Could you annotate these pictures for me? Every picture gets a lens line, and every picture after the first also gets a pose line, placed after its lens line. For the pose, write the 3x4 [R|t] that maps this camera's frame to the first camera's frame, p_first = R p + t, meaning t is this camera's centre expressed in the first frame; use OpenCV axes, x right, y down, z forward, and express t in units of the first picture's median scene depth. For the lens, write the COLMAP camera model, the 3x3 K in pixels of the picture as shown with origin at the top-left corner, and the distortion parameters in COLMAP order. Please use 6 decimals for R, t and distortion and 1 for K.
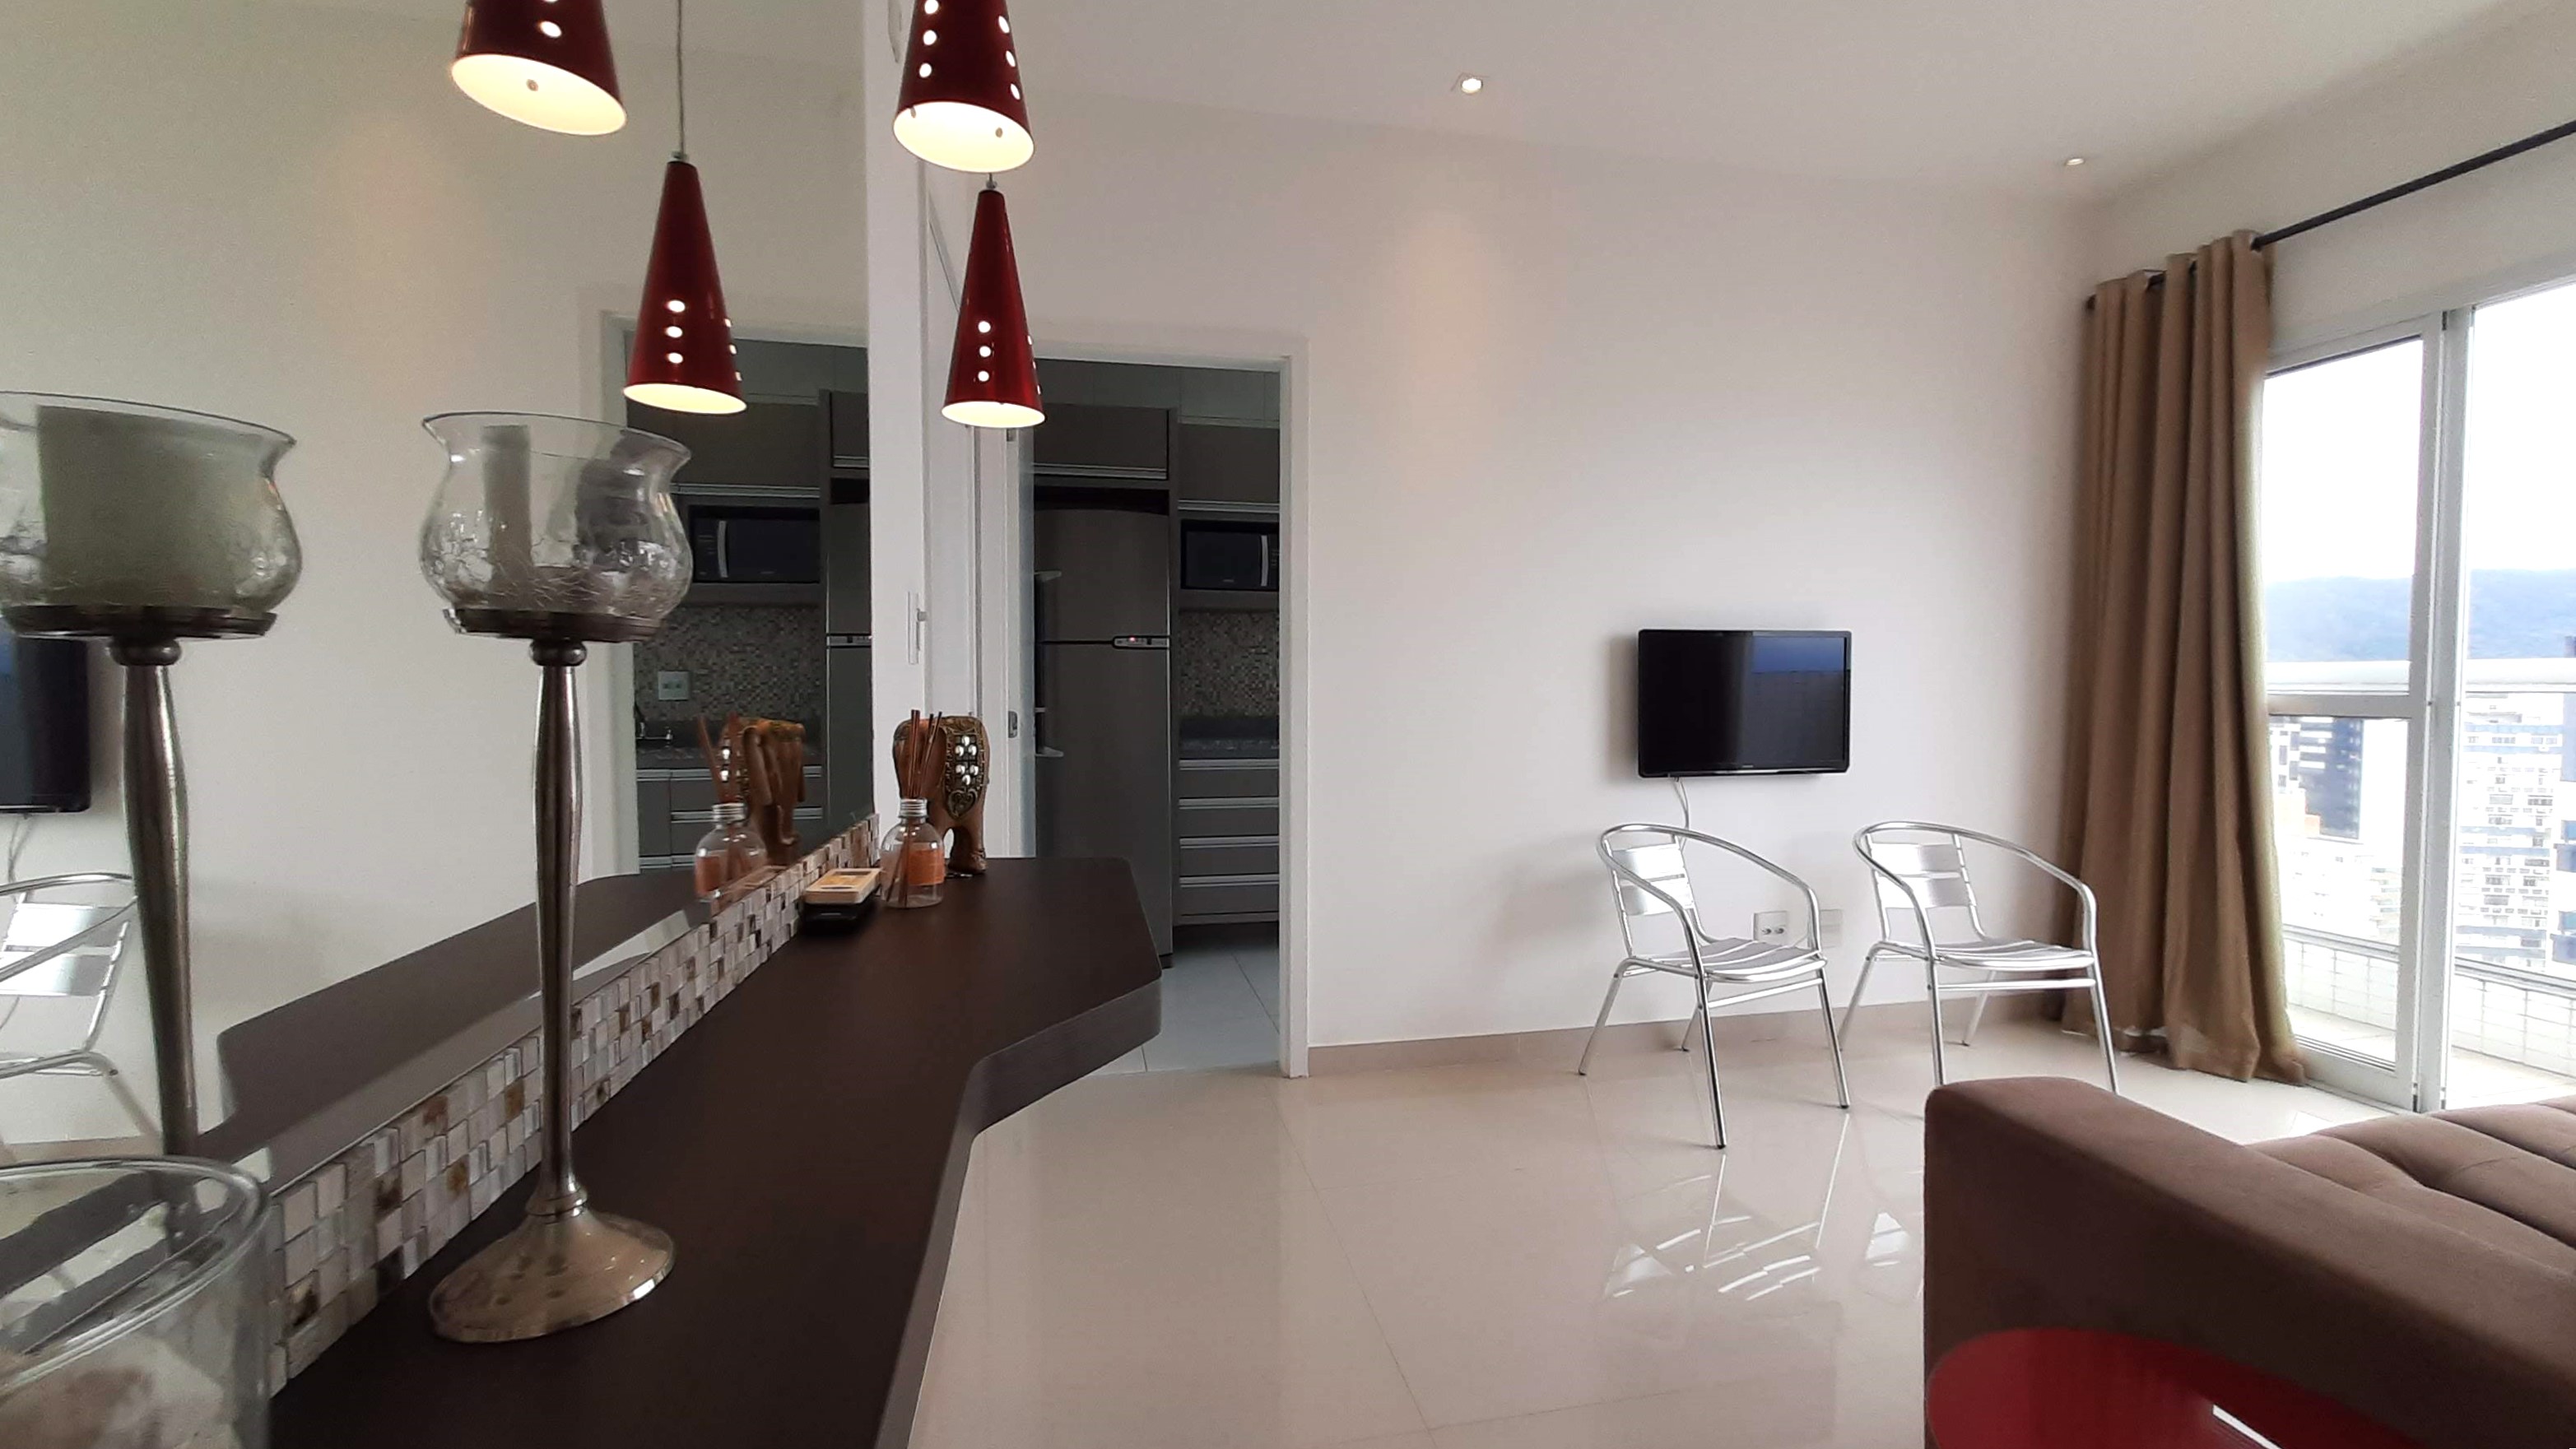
lens RADIAL K [[1029.4, 0, 1281.1], [0, 1029.4, 725.3], [0, 0, 1]] dist [0.002160, 0.000167]
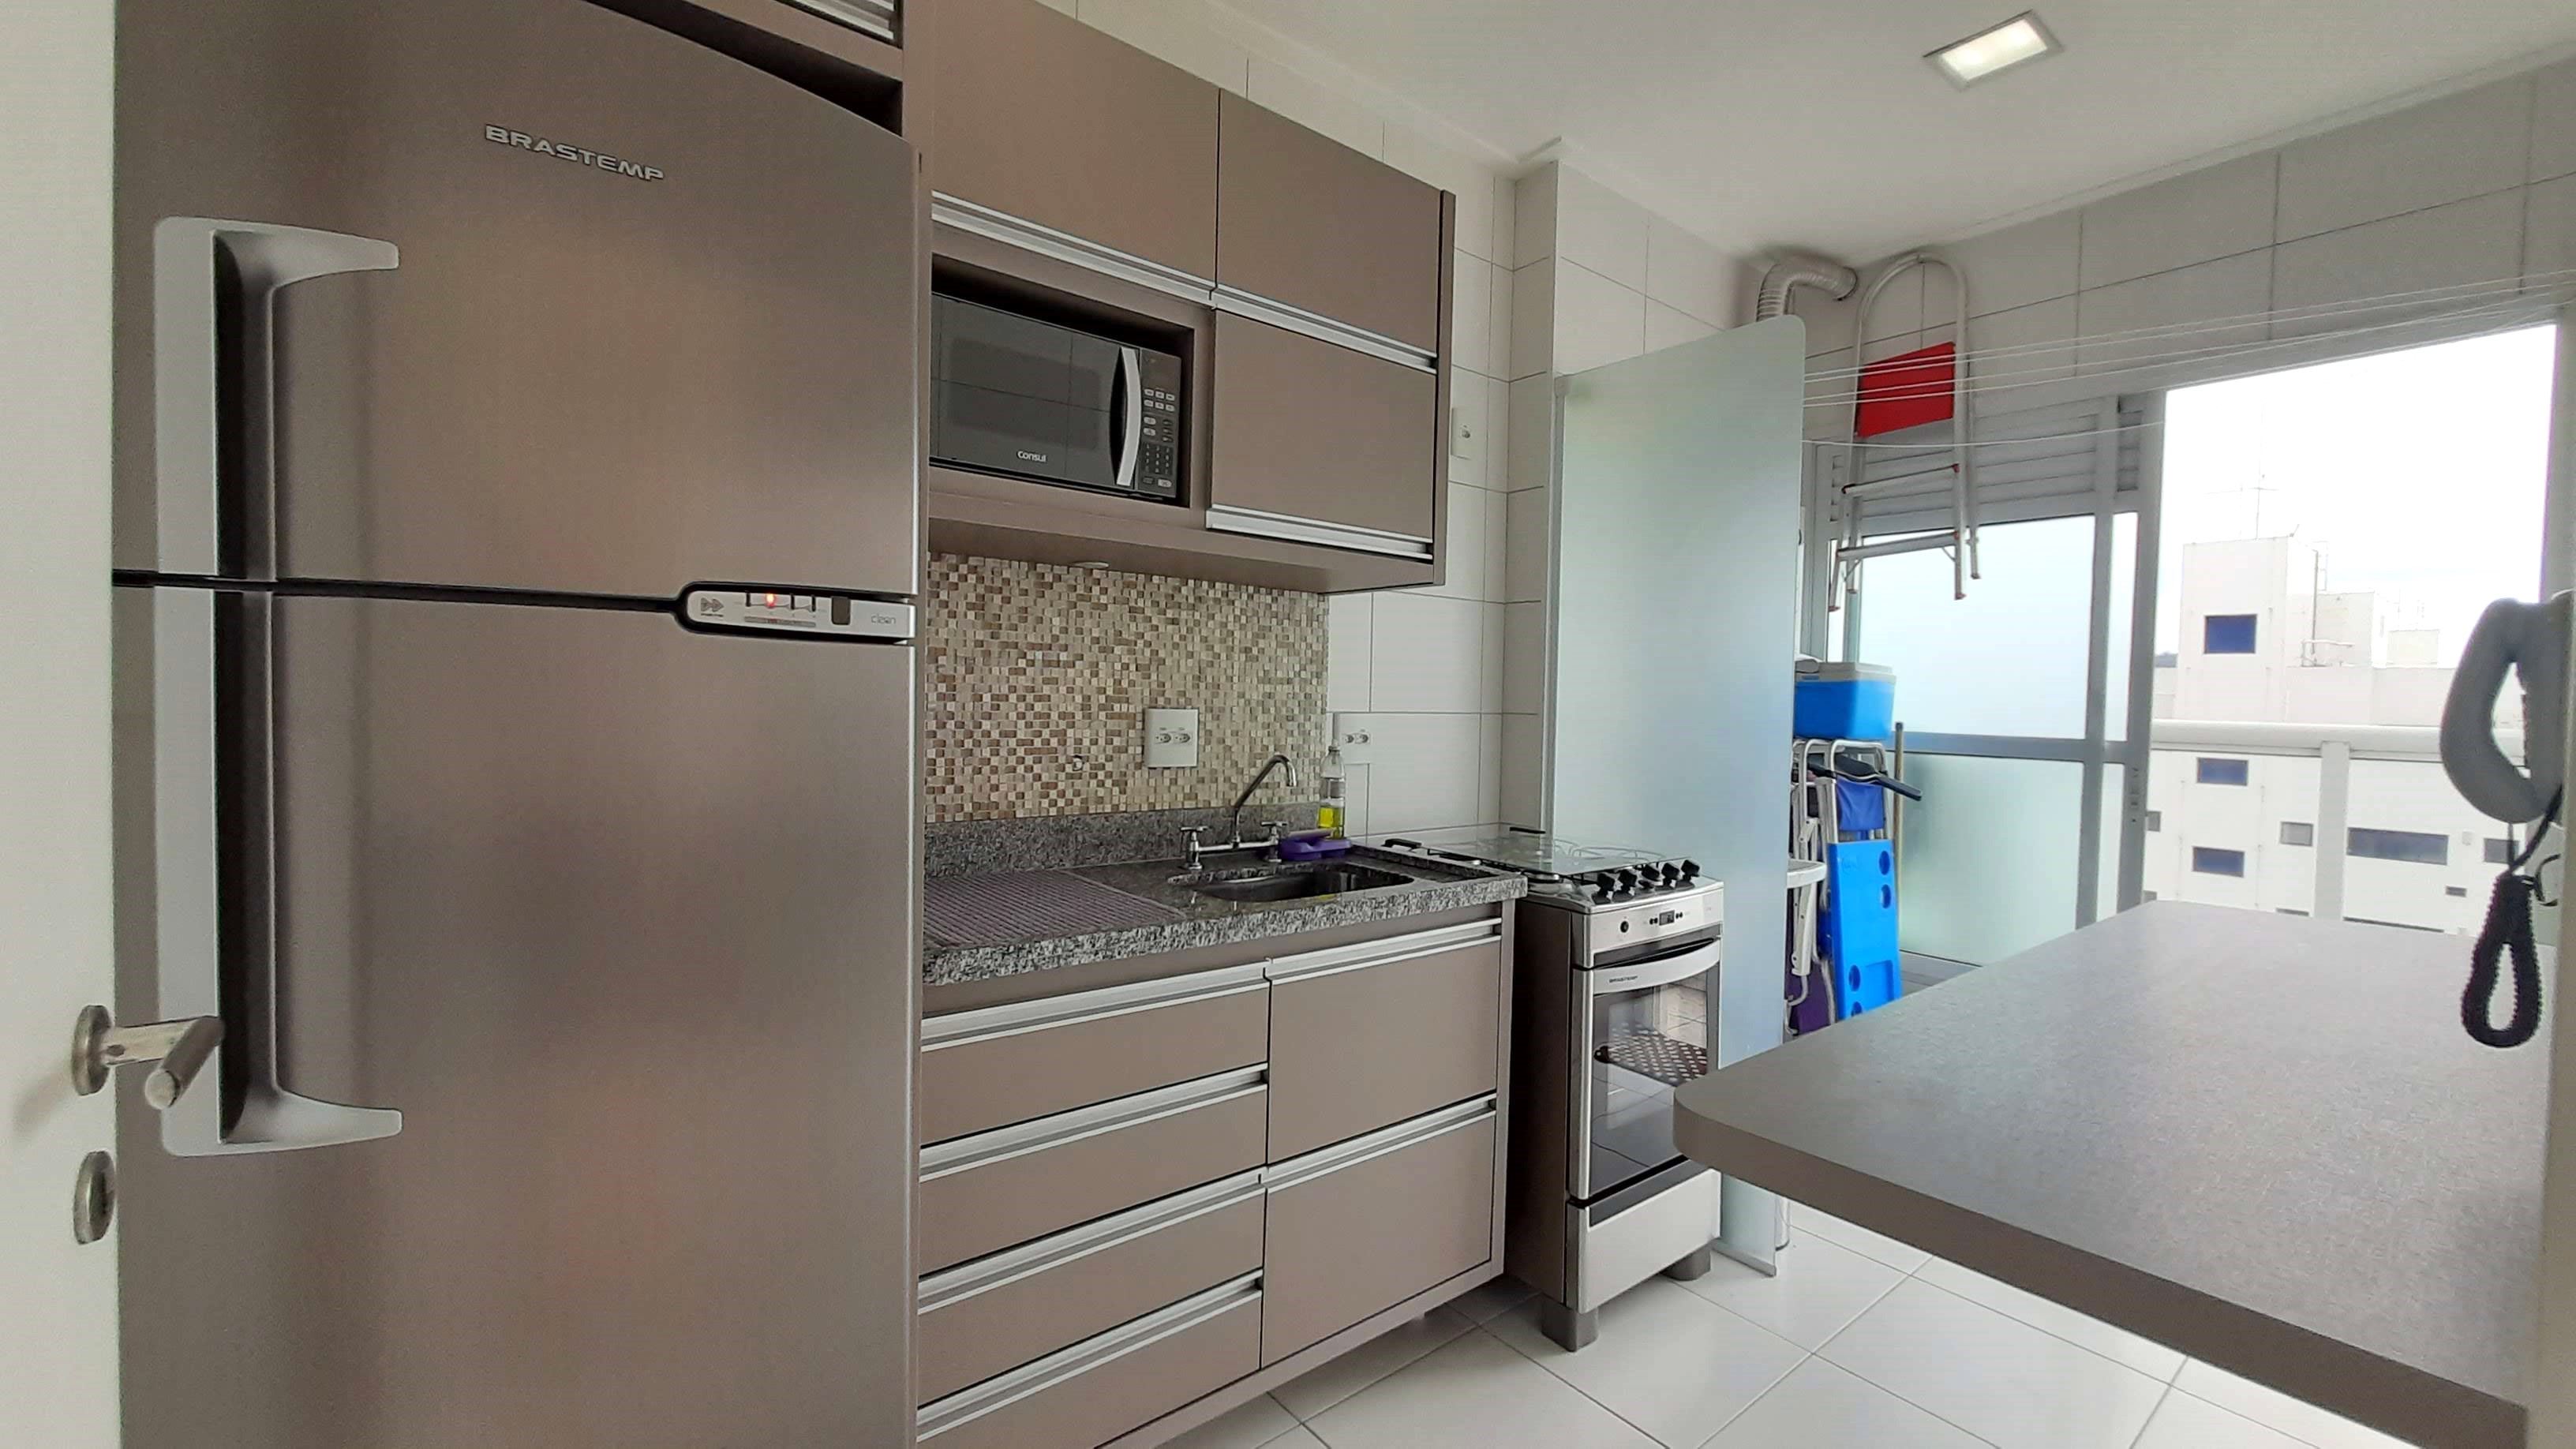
lens RADIAL K [[1029.5, 0, 1325.0], [0, 1029.5, 732.3], [0, 0, 1]] dist [0.002160, 0.000167]
pose [[0.883450, 0.004847, 0.468500, -0.118399], [-0.003796, 0.999988, -0.003187, -0.041971], [-0.468510, 0.001037, 0.883458, 0.594391]]
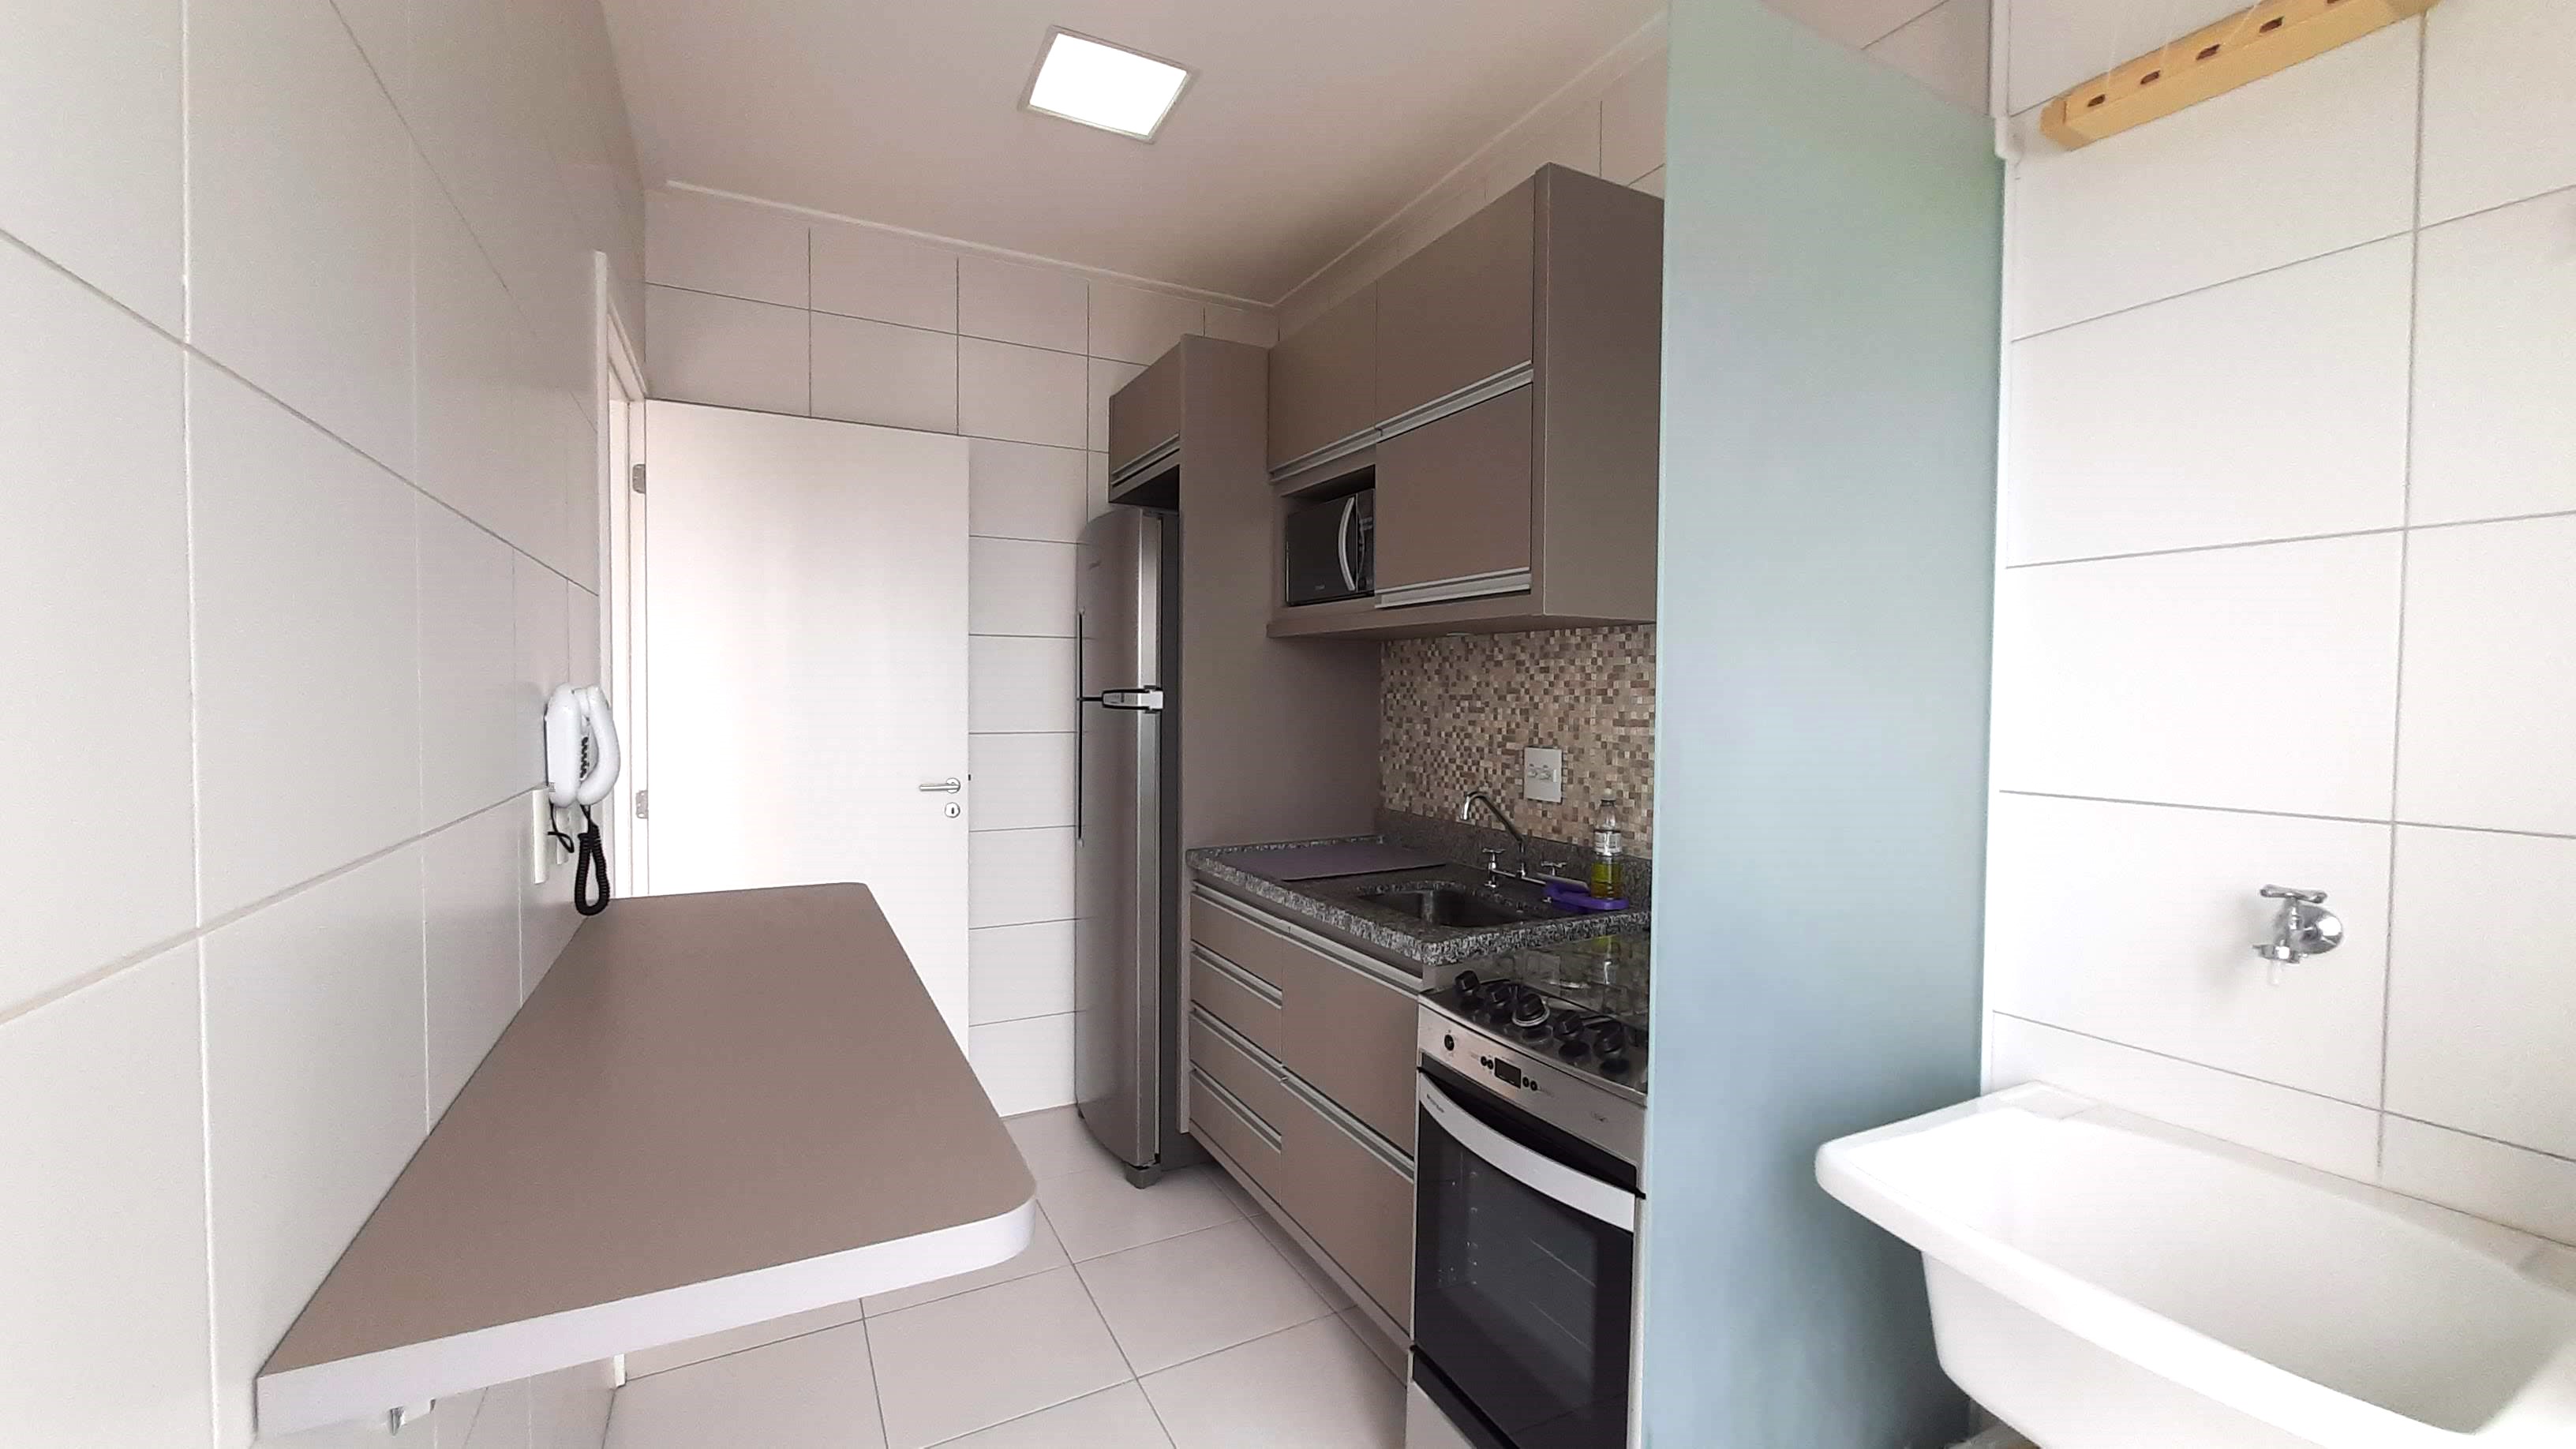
lens RADIAL K [[1029.5, 0, 1300.5], [0, 1029.5, 715.7], [0, 0, 1]] dist [0.002160, 0.000167]
pose [[0.303503, 0.024992, -0.952503, 0.468048], [-0.046801, 0.998840, 0.011295, -0.068974], [0.951680, 0.041150, 0.304321, 0.755947]]
